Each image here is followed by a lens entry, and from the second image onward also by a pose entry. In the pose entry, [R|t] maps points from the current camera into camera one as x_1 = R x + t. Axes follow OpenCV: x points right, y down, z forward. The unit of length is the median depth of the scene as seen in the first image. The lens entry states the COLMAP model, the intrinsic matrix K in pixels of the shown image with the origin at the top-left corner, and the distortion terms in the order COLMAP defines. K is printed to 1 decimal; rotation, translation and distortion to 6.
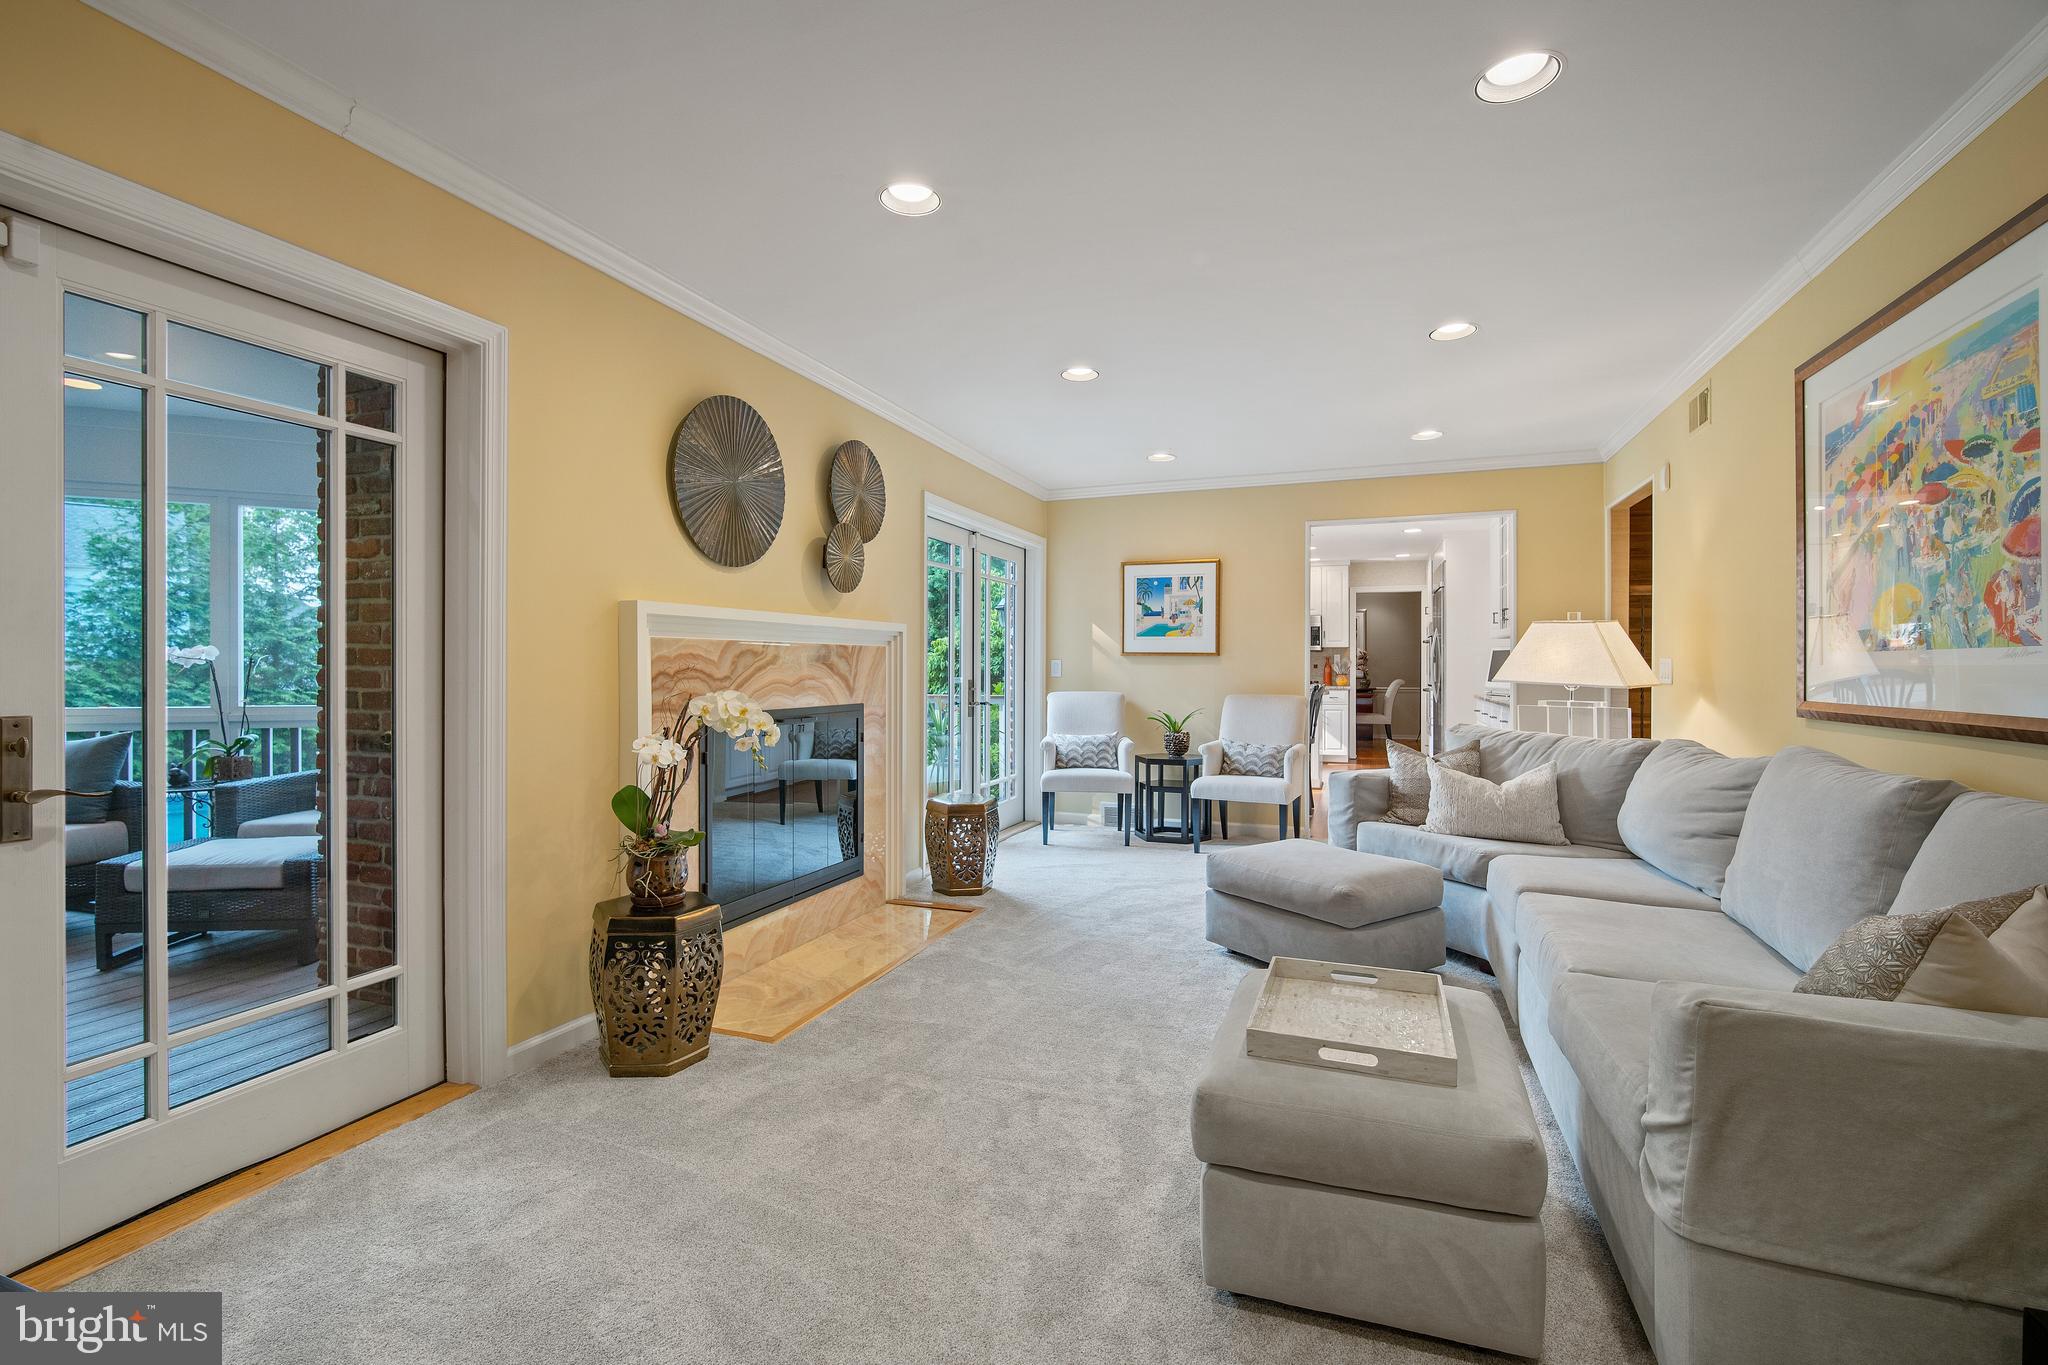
lens RADIAL K [[914.6, 0, 1034.3], [0, 914.6, 664.6], [0, 0, 1]] dist [0.000877, 0.000302]
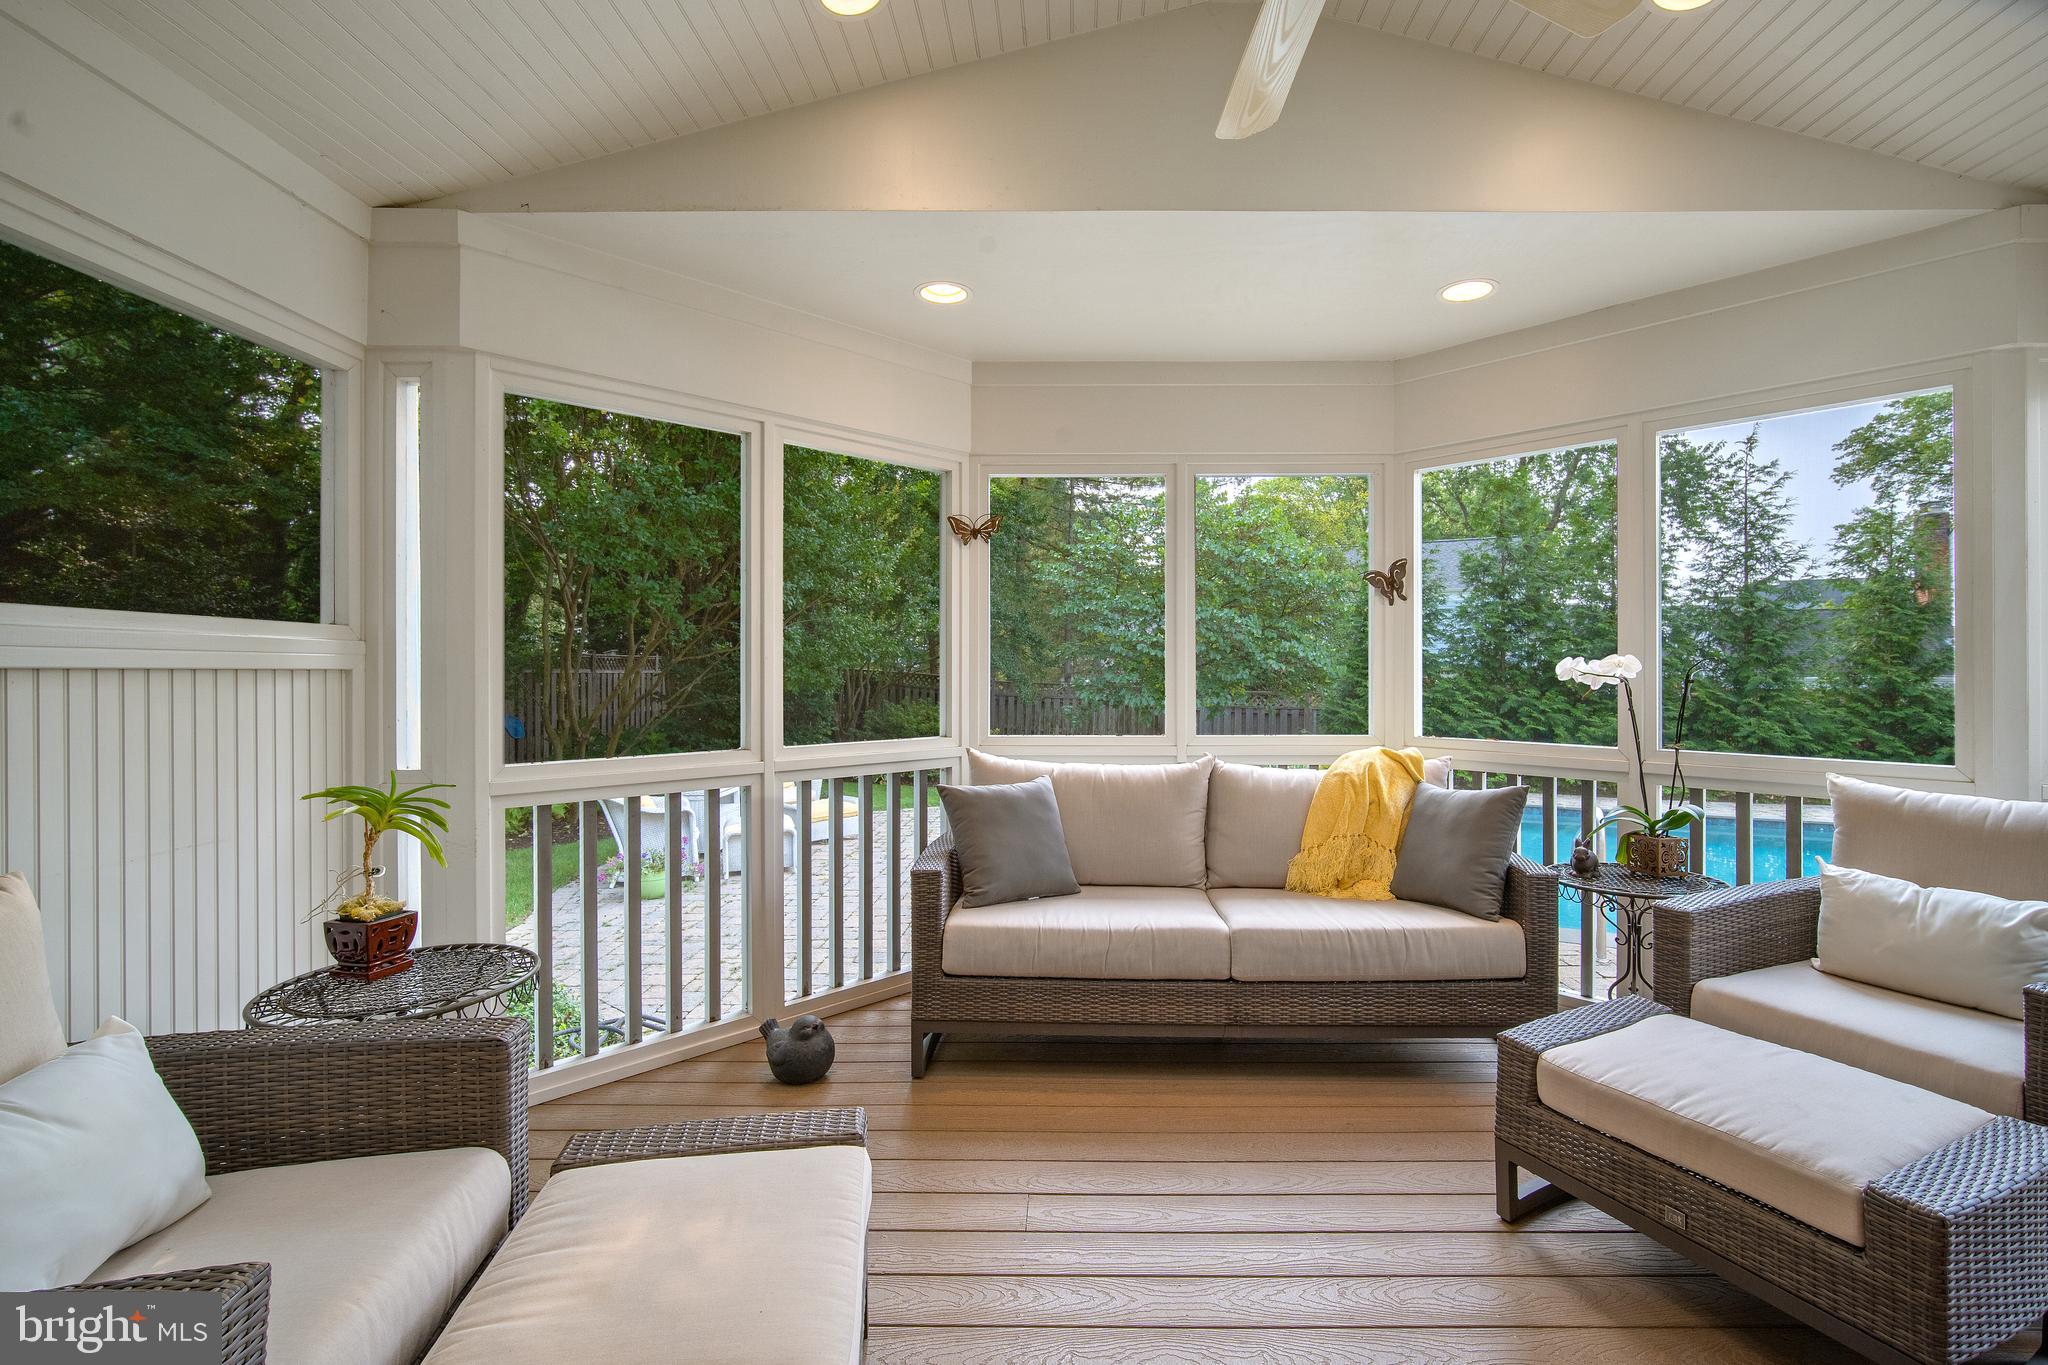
lens RADIAL K [[936.6, 0, 1033.4], [0, 936.6, 674.5], [0, 0, 1]] dist [-0.000877, 0.000406]
pose [[0.337991, 0.003757, -0.941142, -0.421728], [0.000551, 0.999991, 0.004190, -0.010186], [0.941149, -0.001934, 0.337986, 0.390317]]
